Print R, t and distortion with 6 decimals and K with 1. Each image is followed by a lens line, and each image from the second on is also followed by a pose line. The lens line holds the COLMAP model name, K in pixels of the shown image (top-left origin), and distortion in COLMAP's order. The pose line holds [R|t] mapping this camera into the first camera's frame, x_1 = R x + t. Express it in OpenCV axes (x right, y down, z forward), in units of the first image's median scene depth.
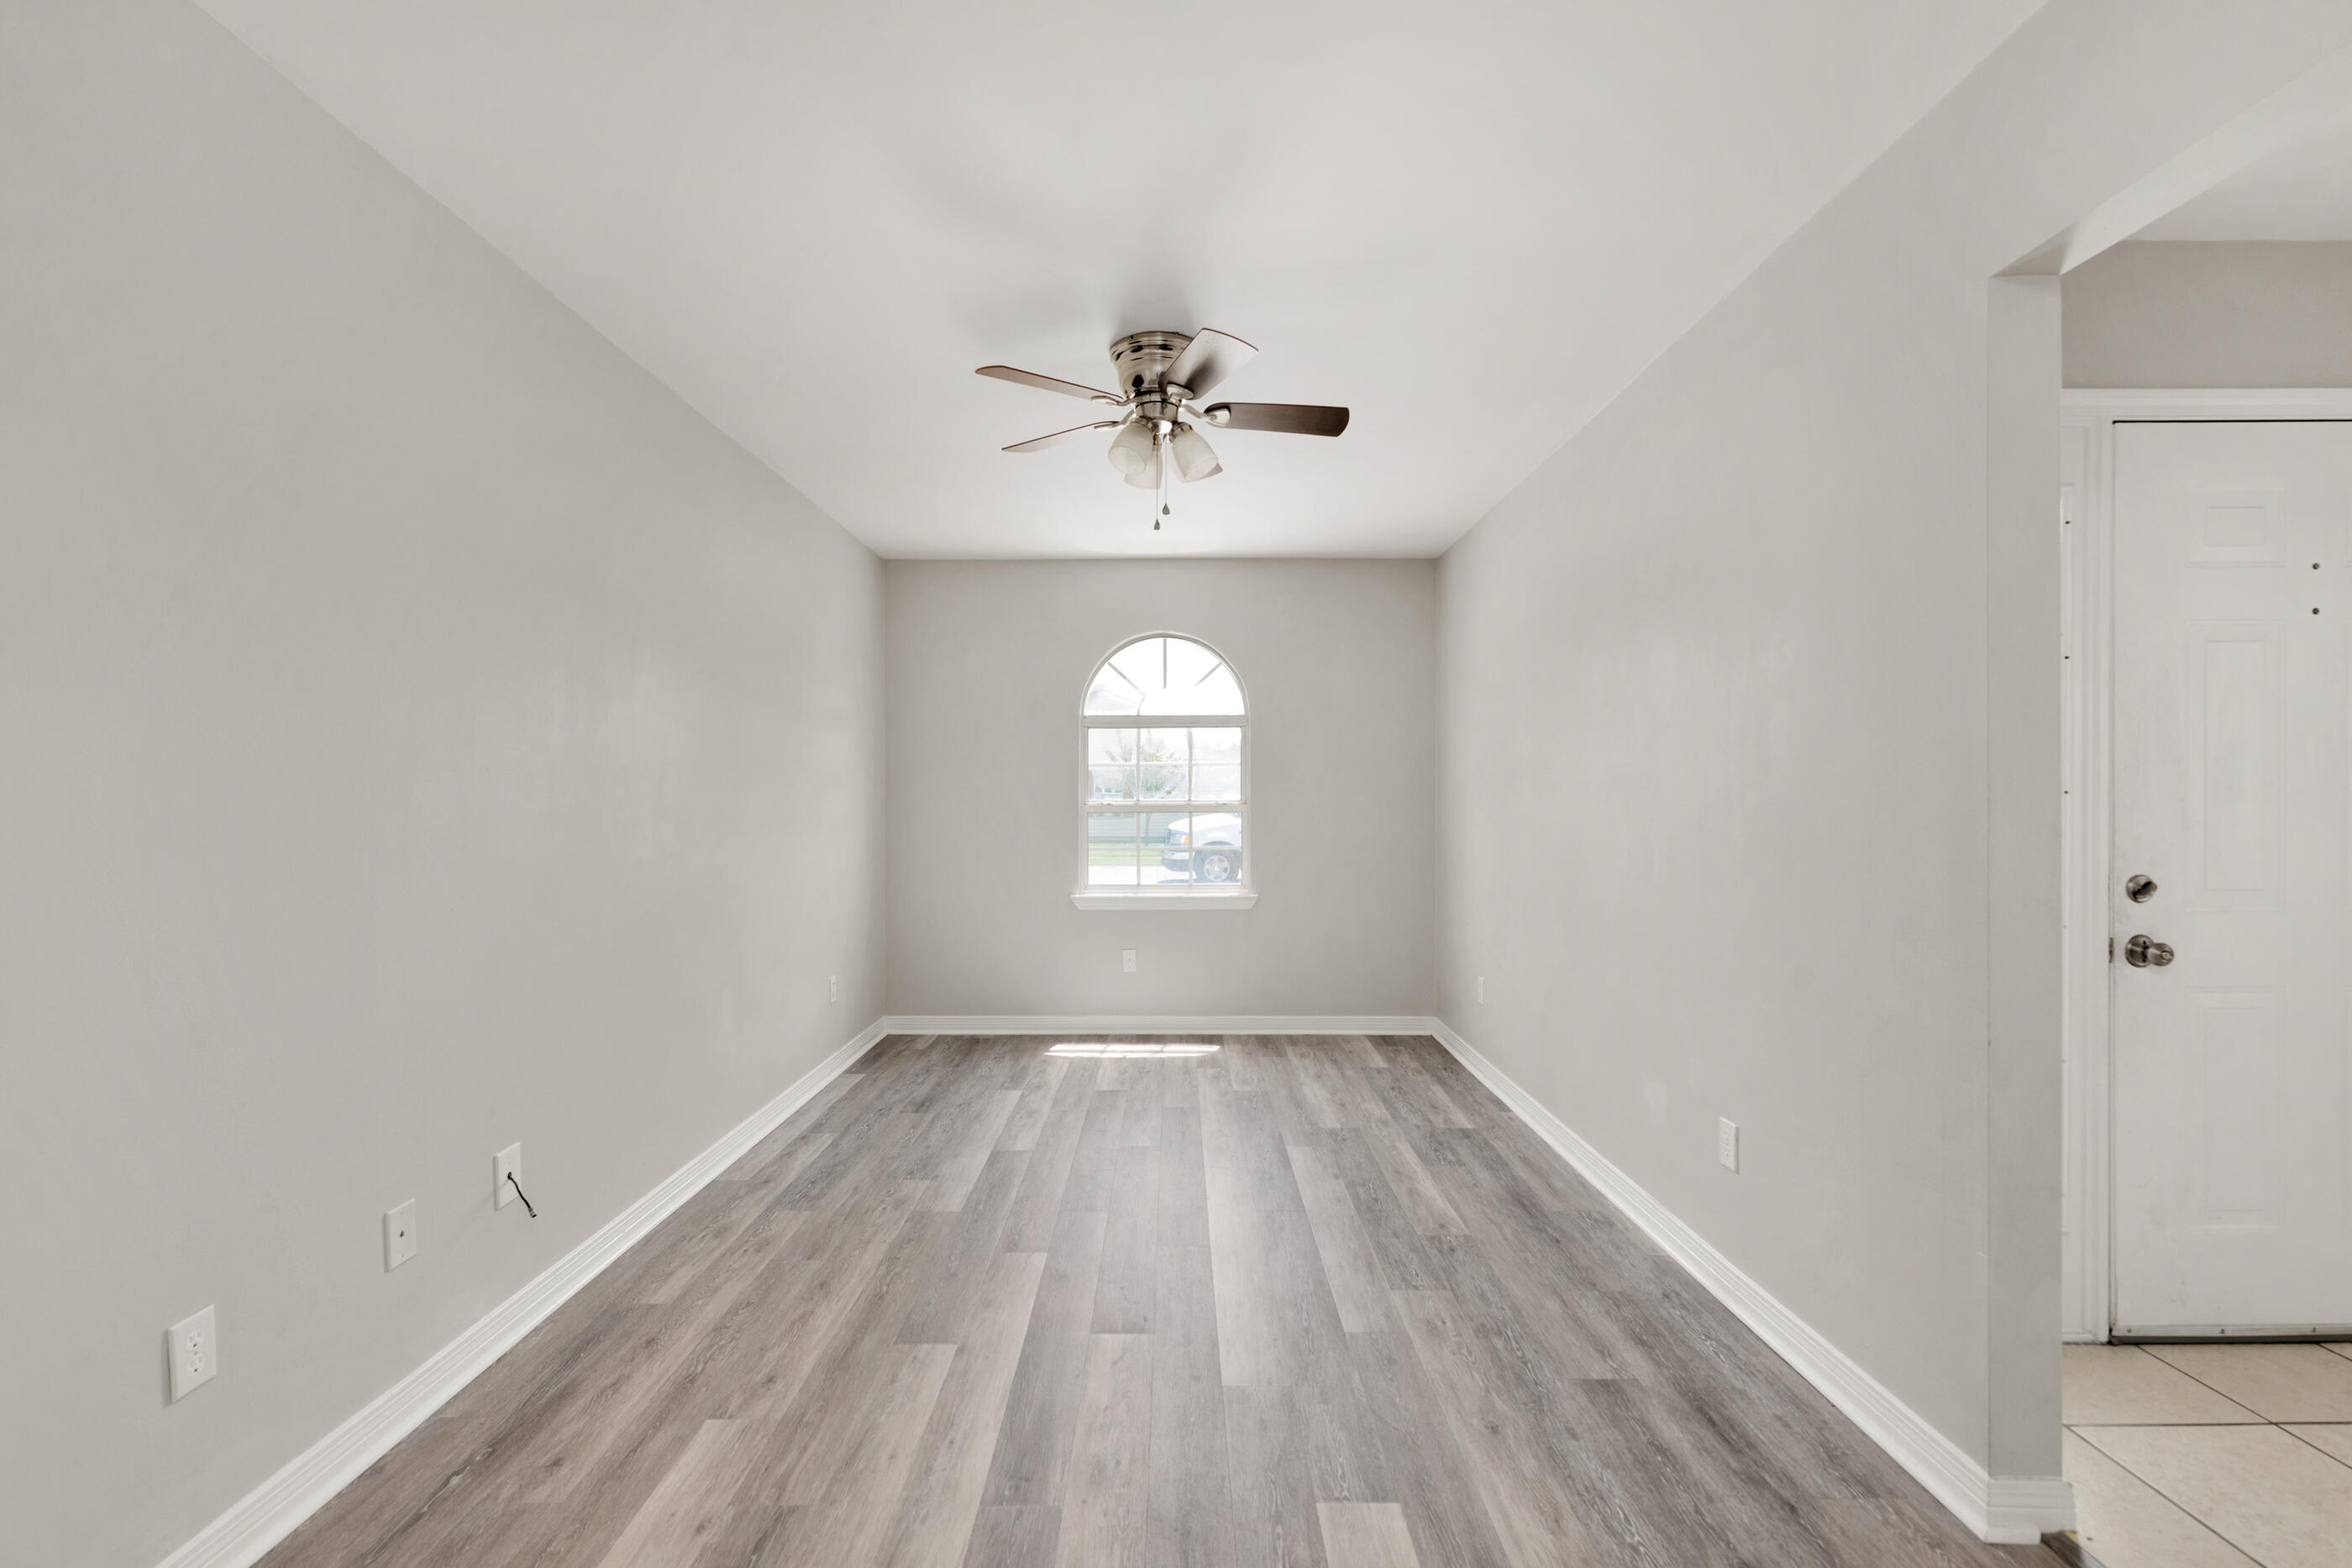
lens RADIAL K [[988.9, 0, 1181.1], [0, 988.9, 803.5], [0, 0, 1]] dist [0.008797, -0.007258]
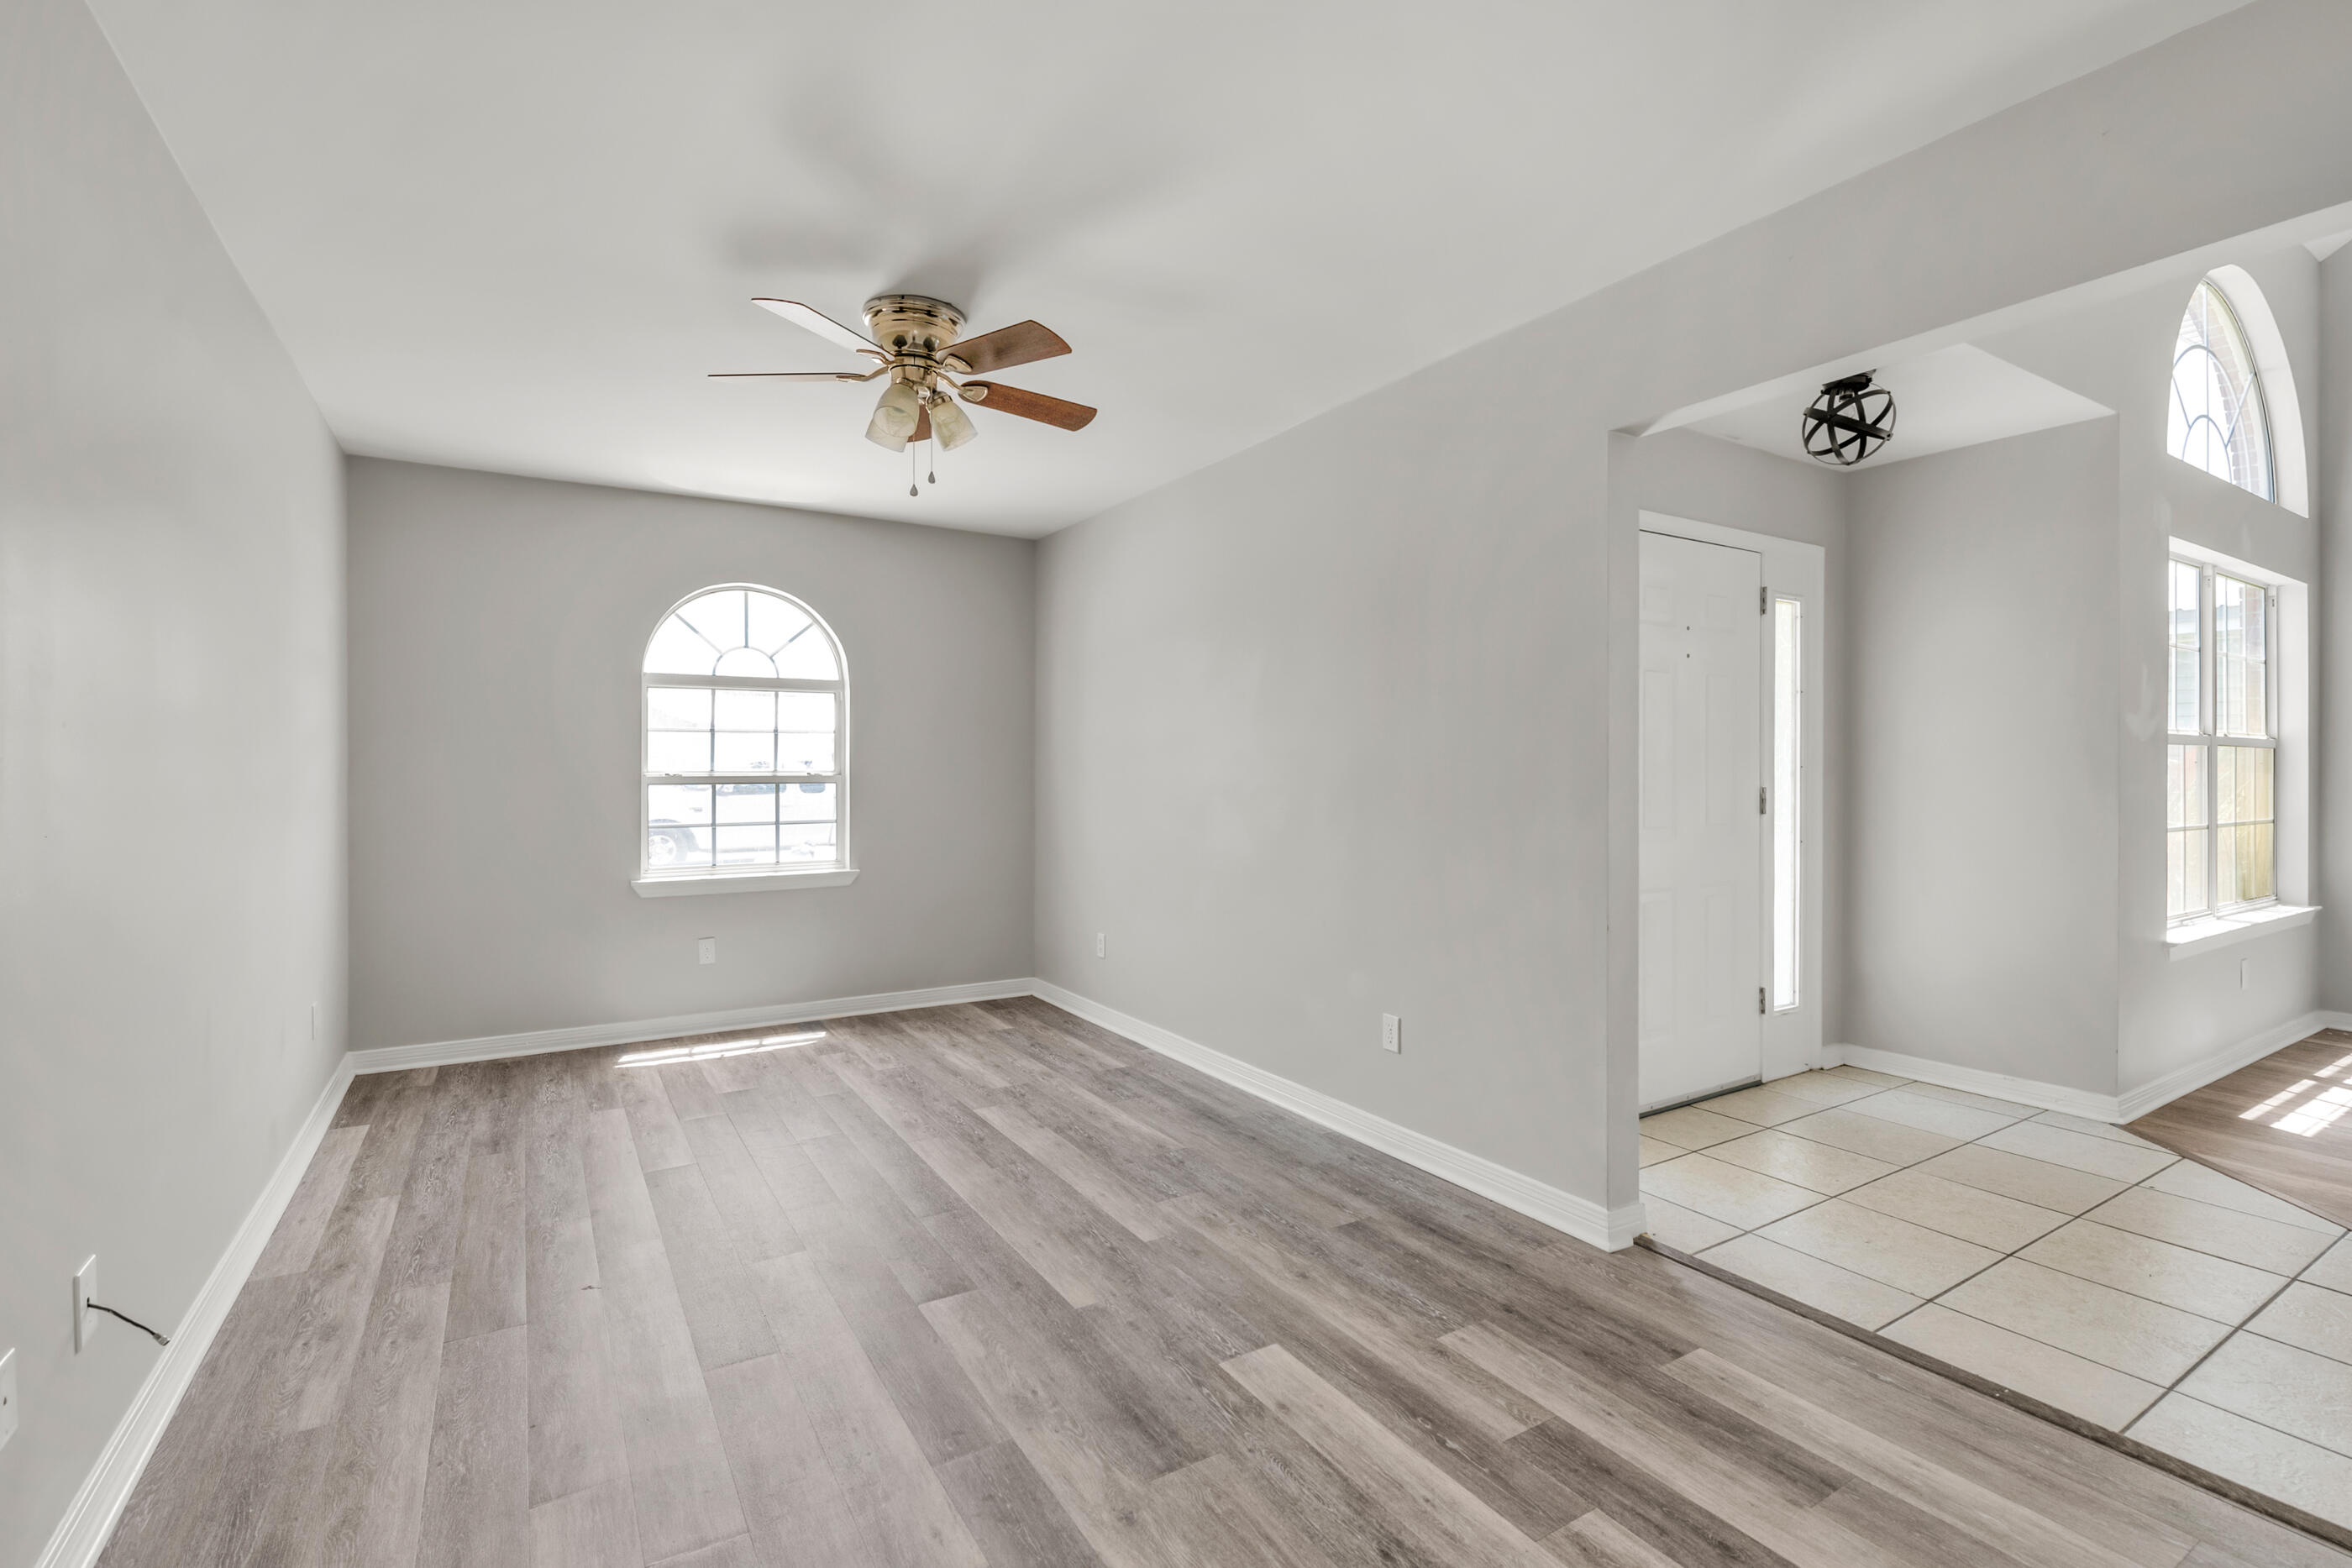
lens RADIAL K [[1019.1, 0, 1176.0], [0, 1019.1, 784.0], [0, 0, 1]] dist [0.002311, -0.000505]
pose [[0.862699, -0.007105, 0.505668, -0.287964], [0.002749, 0.999952, 0.009359, 0.002061], [-0.505711, -0.006684, 0.862677, -0.009762]]
